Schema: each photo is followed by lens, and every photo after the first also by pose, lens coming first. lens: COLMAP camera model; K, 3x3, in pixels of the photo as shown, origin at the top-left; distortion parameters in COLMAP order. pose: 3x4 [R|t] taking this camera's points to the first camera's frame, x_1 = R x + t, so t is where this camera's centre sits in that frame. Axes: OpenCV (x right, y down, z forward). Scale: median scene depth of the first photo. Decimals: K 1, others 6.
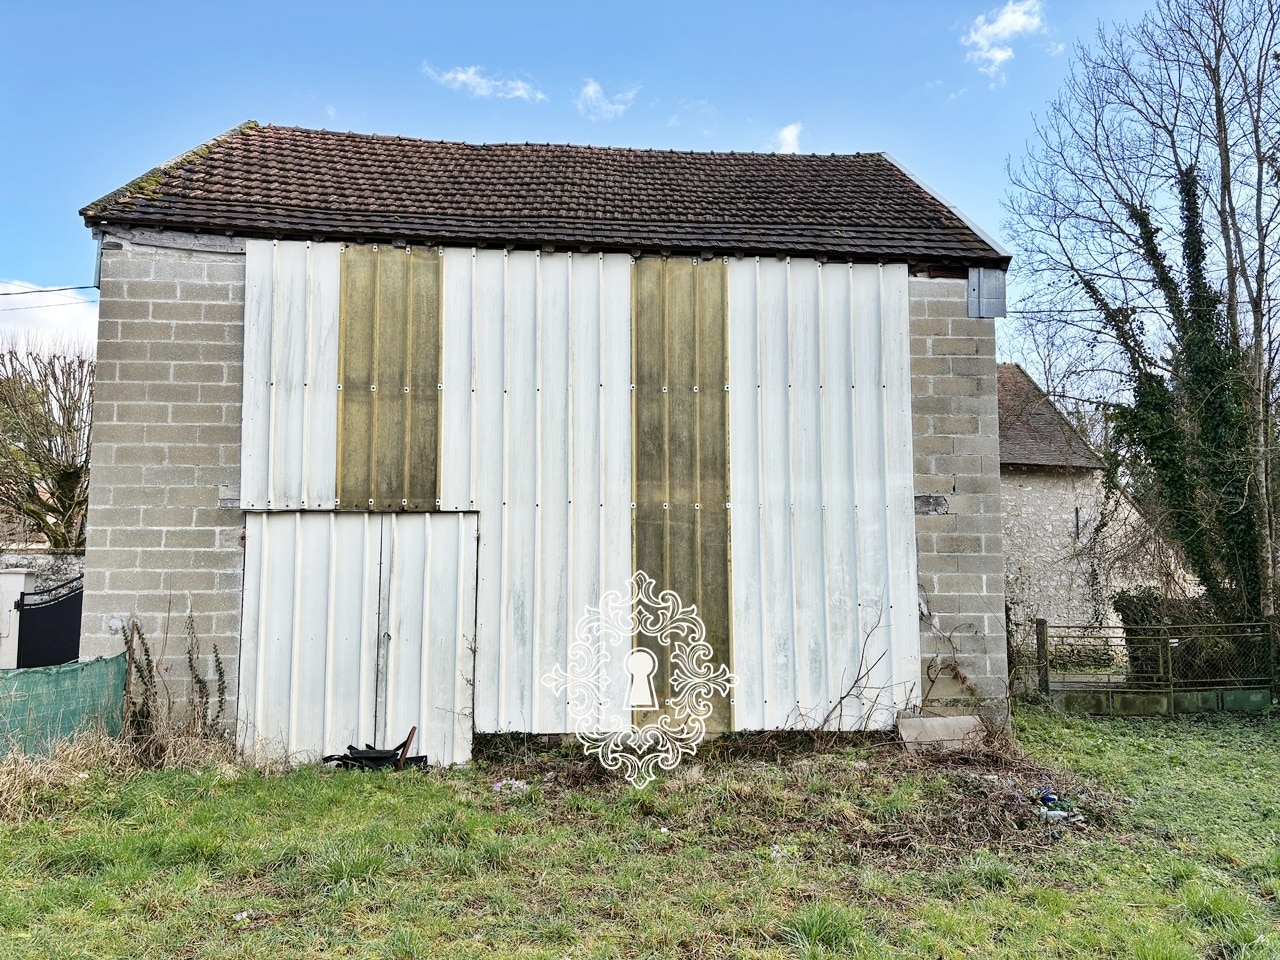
lens RADIAL K [[947.4, 0, 644.9], [0, 947.4, 474.3], [0, 0, 1]] dist [0.000656, -0.007496]
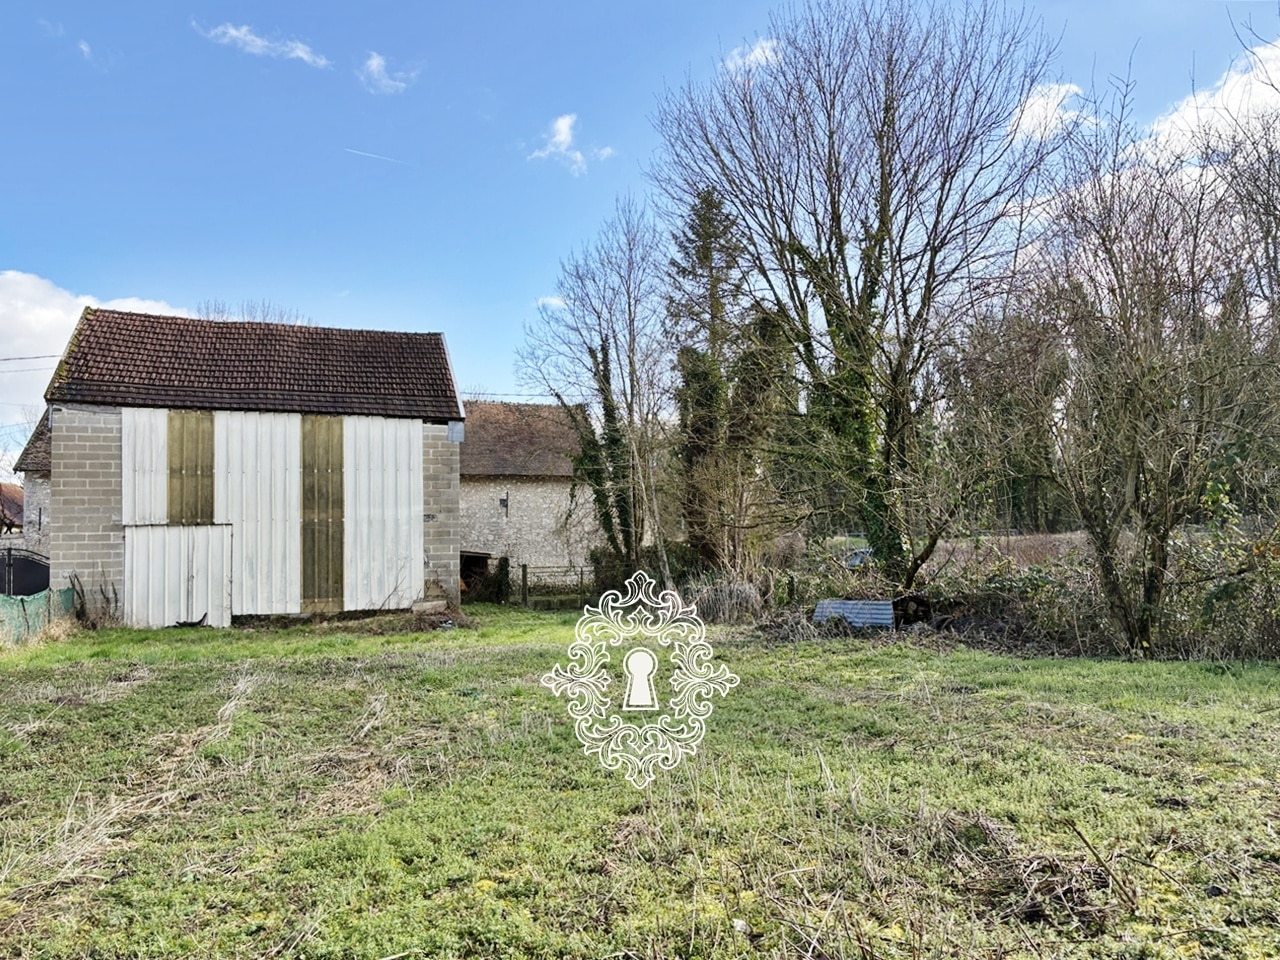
lens RADIAL K [[947.4, 0, 649.3], [0, 947.4, 480.6], [0, 0, 1]] dist [0.000656, -0.007496]
pose [[0.956774, -0.000389, 0.290833, 0.134138], [-0.014000, 0.998778, 0.047394, -0.195963], [-0.290496, -0.049417, 0.955599, -1.566609]]
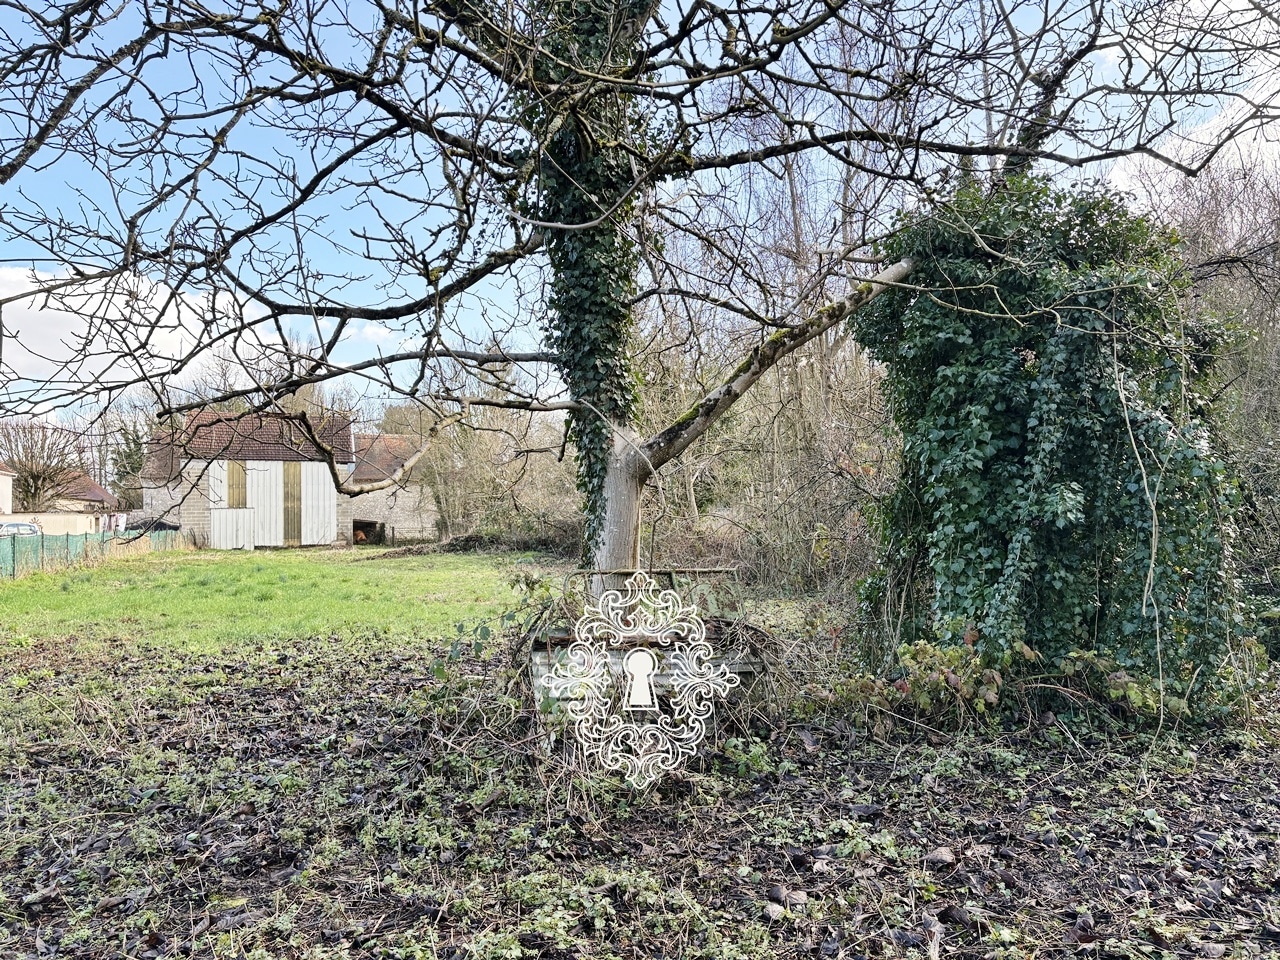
lens RADIAL K [[947.4, 0, 639.4], [0, 947.4, 481.1], [0, 0, 1]] dist [0.000656, -0.007496]
pose [[0.955564, -0.002841, 0.294769, 0.356808], [-0.020218, 0.996967, 0.075148, -0.594960], [-0.294089, -0.077768, 0.952609, -5.081627]]
